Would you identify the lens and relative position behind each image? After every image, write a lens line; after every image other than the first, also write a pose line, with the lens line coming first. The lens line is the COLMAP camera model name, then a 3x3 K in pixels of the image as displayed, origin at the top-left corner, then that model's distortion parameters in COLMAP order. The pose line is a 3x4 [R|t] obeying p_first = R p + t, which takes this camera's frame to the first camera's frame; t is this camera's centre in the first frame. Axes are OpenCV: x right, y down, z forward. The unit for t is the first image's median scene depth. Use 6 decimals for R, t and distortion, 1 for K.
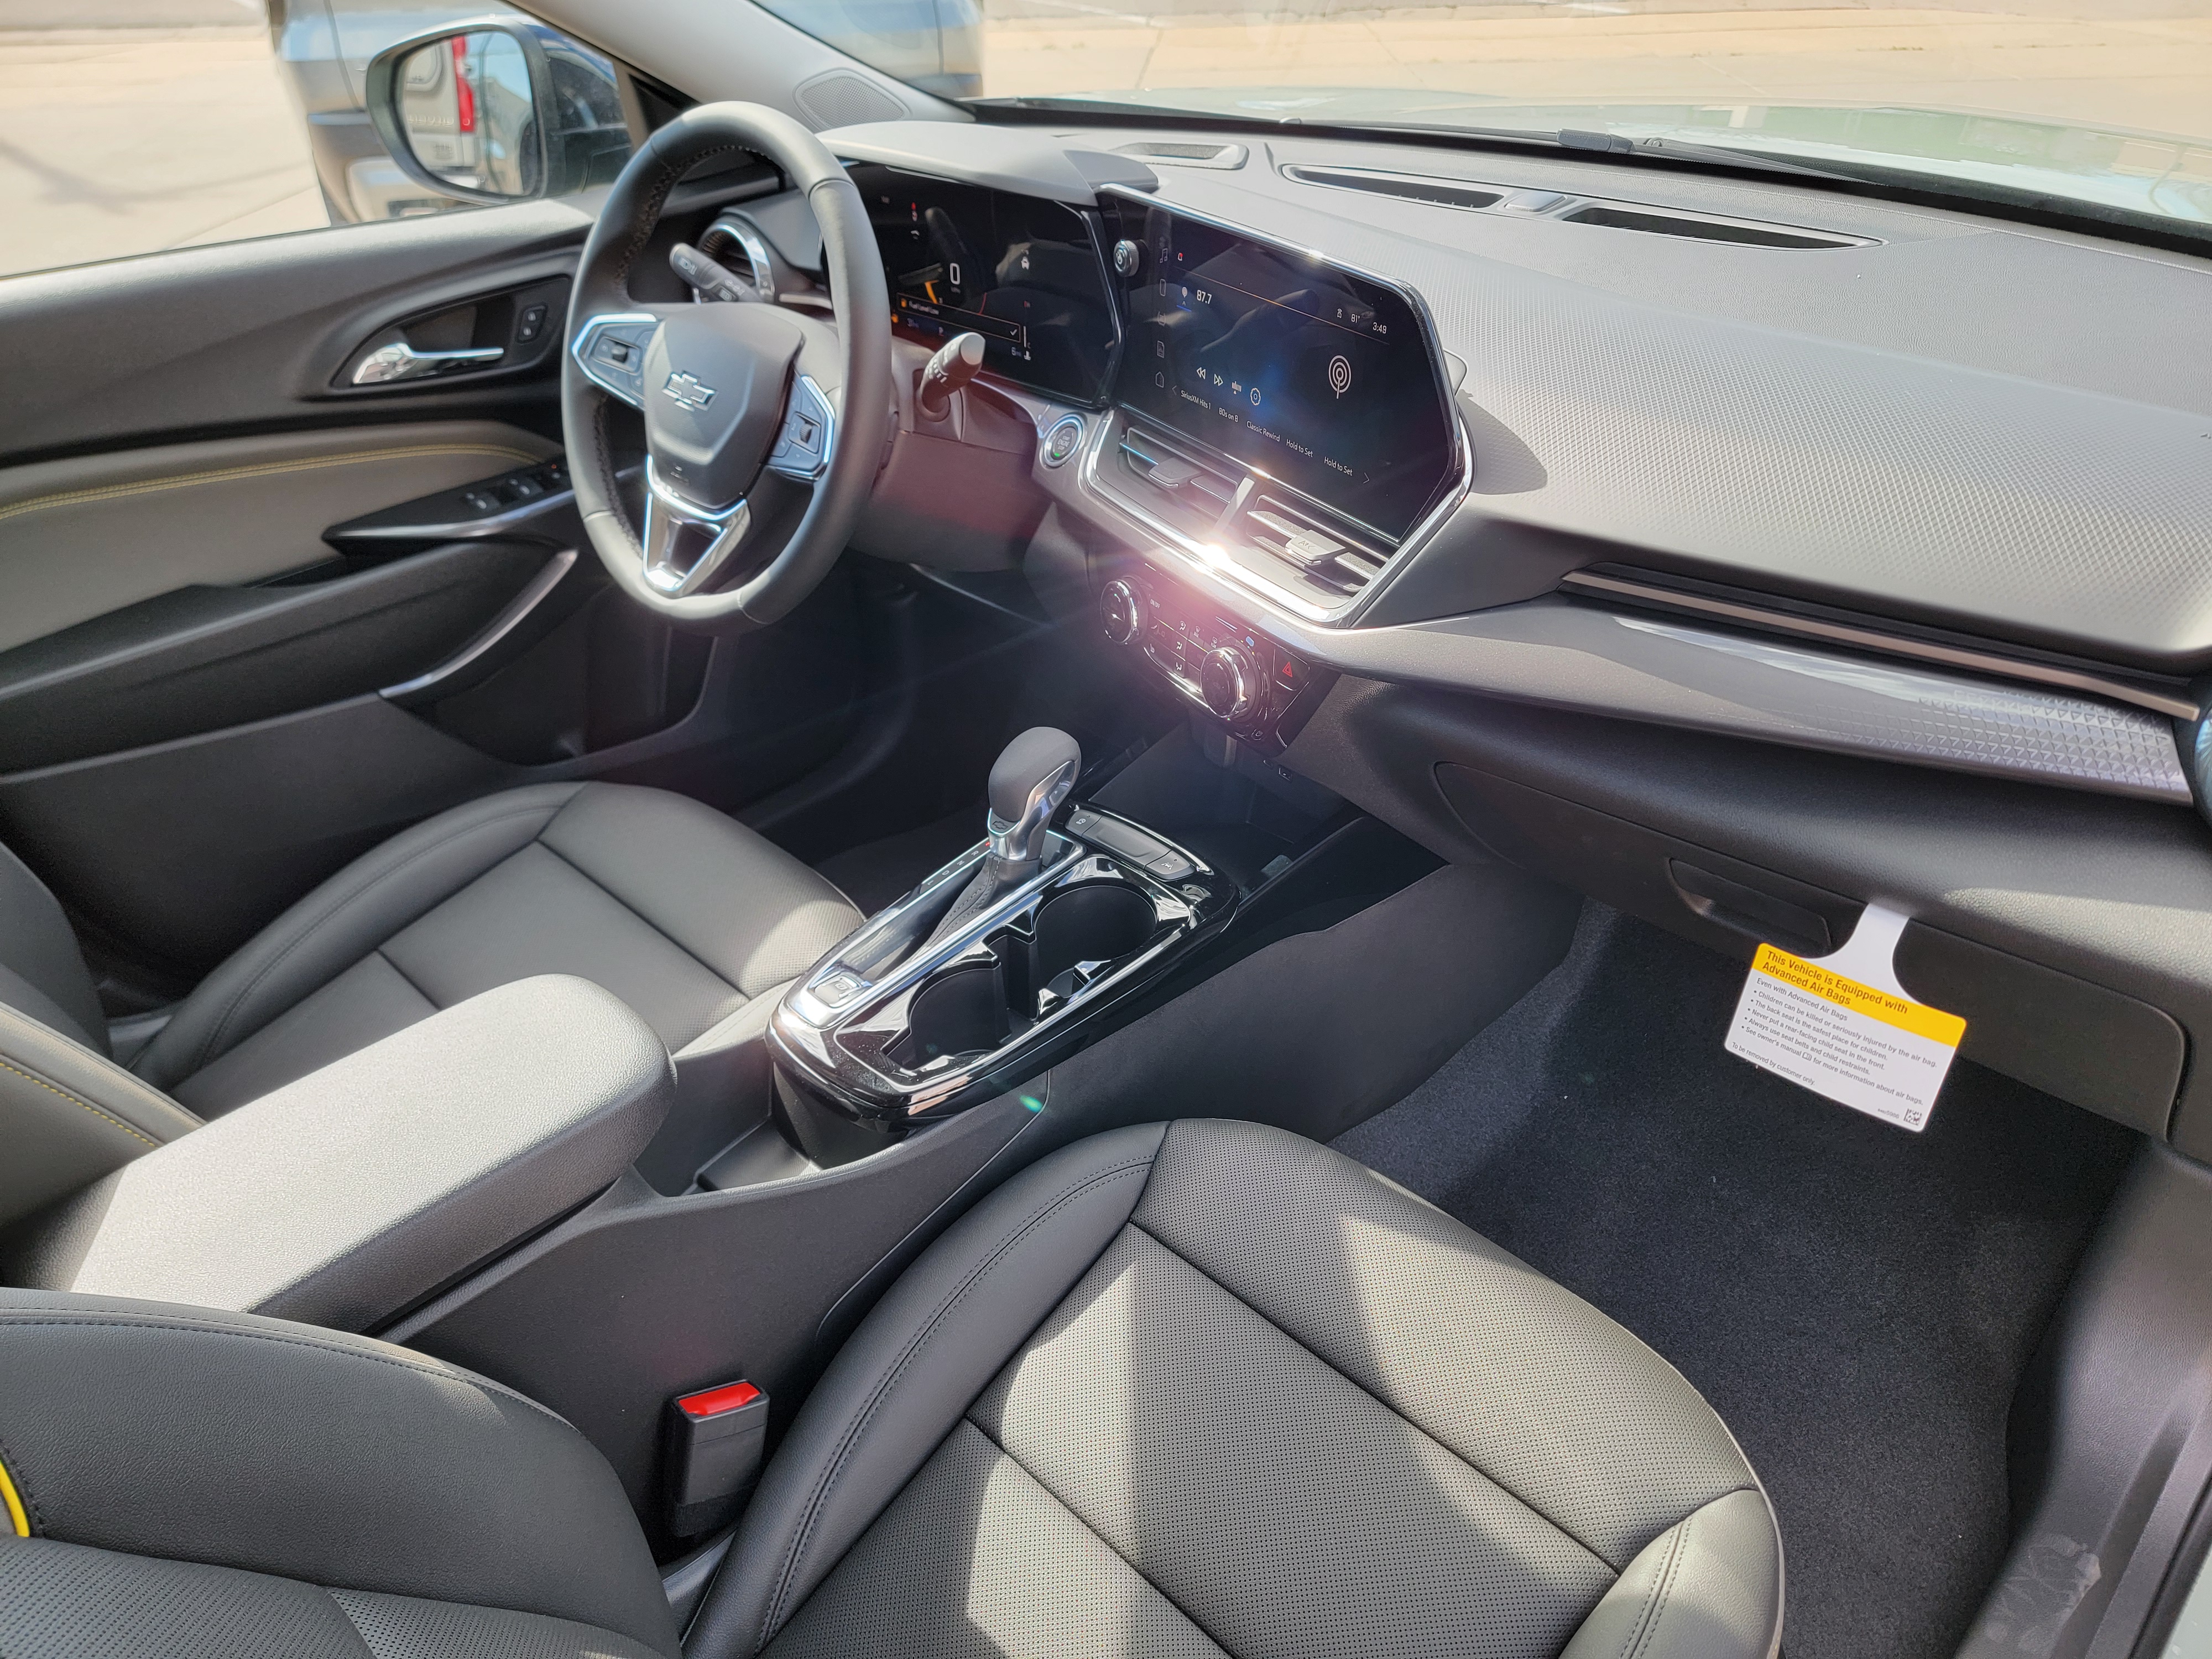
lens RADIAL K [[1525.6, 0, 1143.8], [0, 1525.6, 837.0], [0, 0, 1]] dist [0.075229, -0.050738]
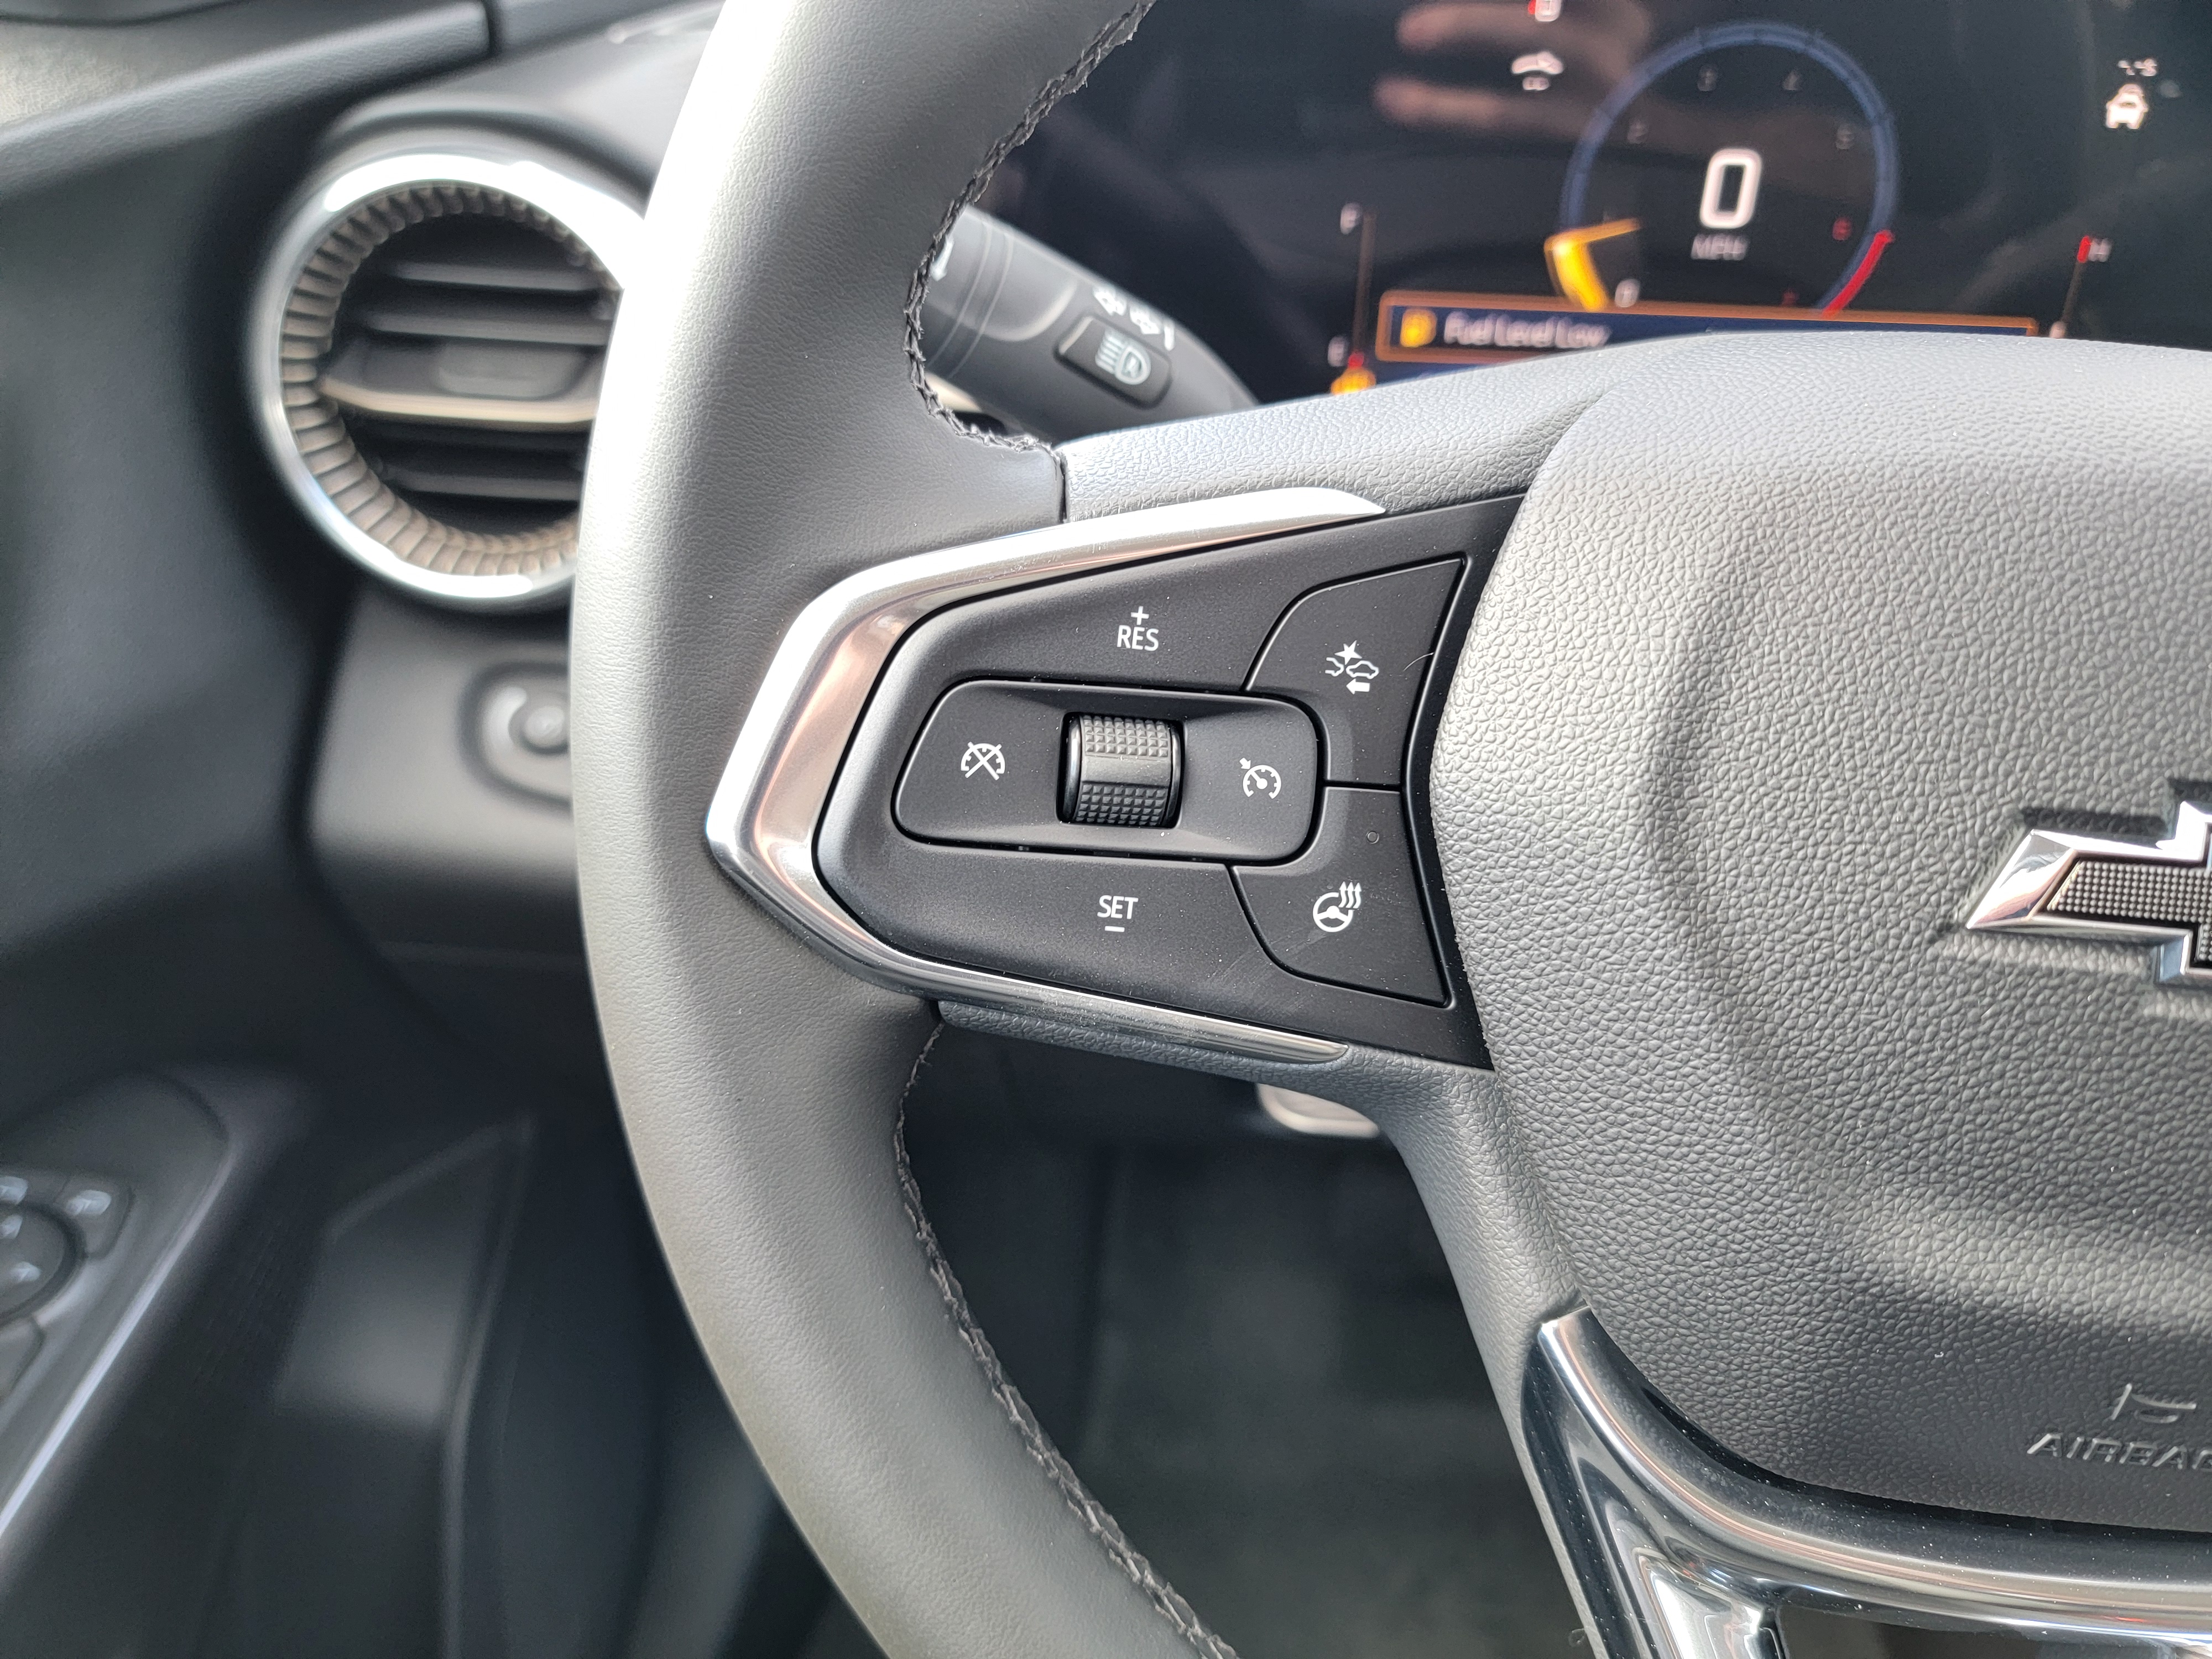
lens RADIAL K [[1632.0, 0, 1112.4], [0, 1632.0, 835.5], [0, 0, 1]] dist [-0.004765, -0.010128]
pose [[0.775882, -0.280252, 0.565214, -0.480944], [0.315645, 0.948162, 0.036838, -0.347470], [-0.546238, 0.149825, 0.824122, 0.965509]]
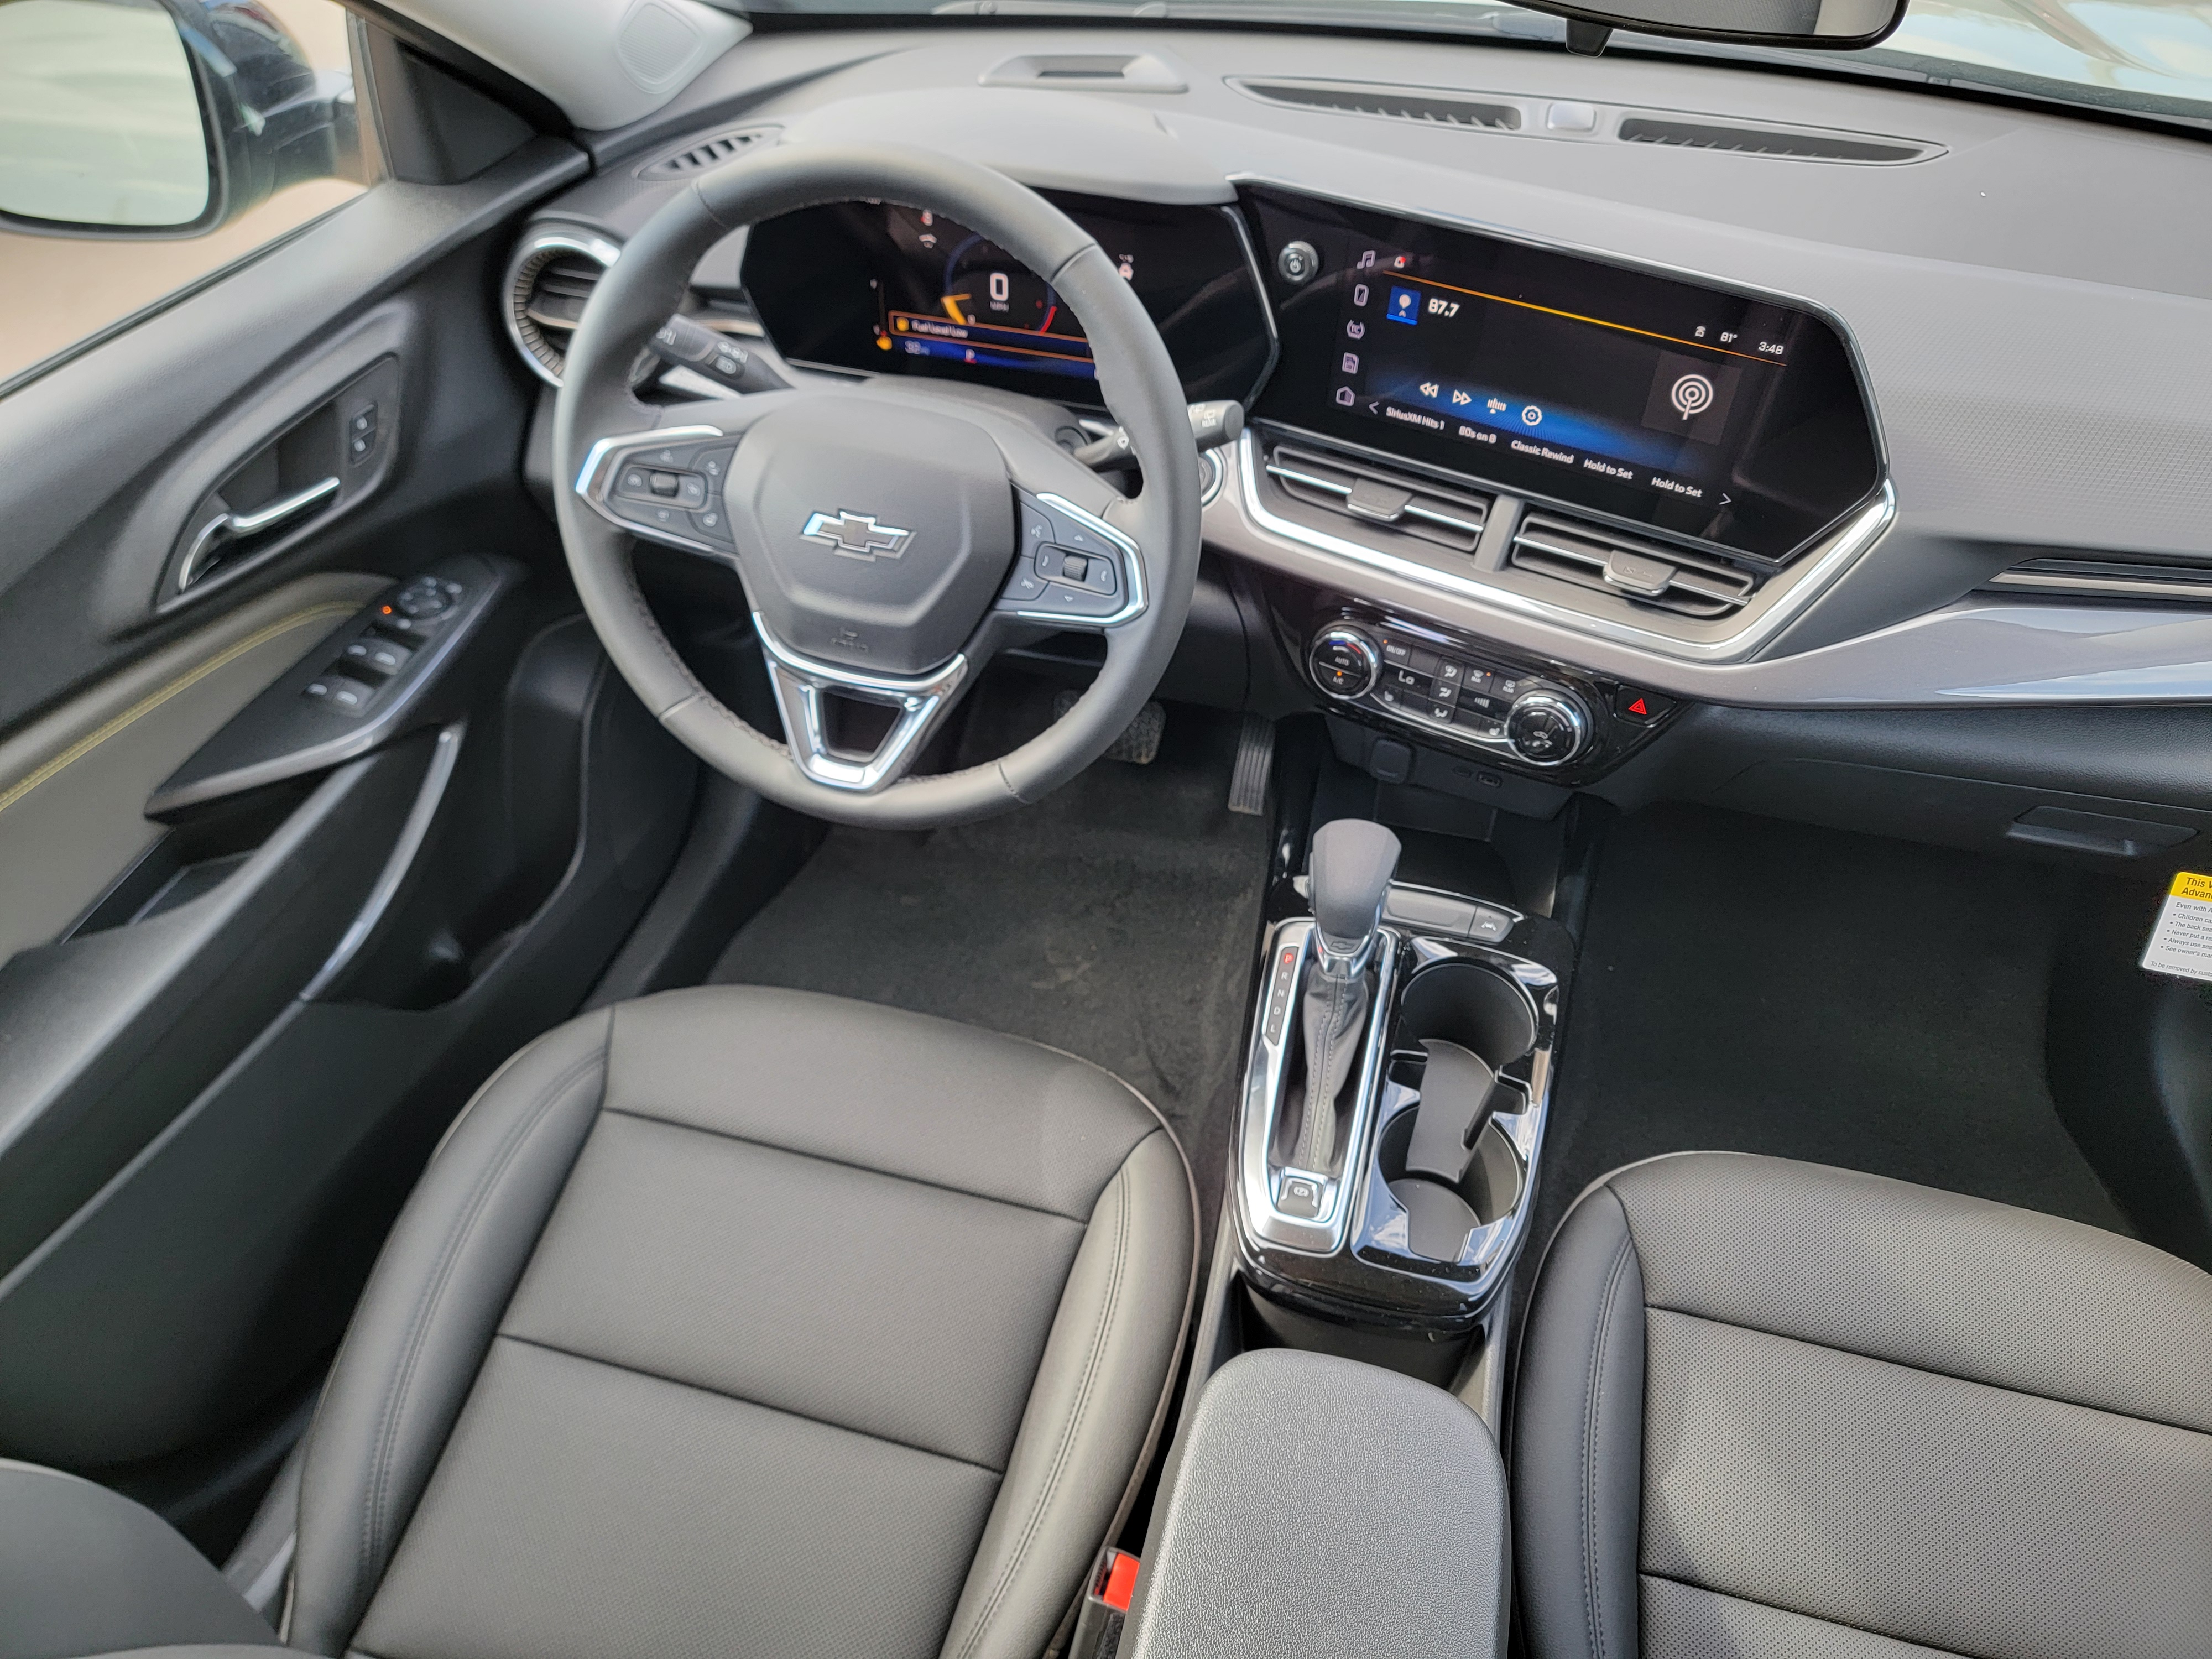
lens RADIAL K [[1552.2, 0, 1133.7], [0, 1552.2, 847.4], [0, 0, 1]] dist [0.075289, -0.095392]
pose [[0.870333, -0.298383, 0.391776, -0.541992], [0.231625, 0.950080, 0.209040, -0.281626], [-0.434593, -0.091189, 0.895999, 0.249143]]
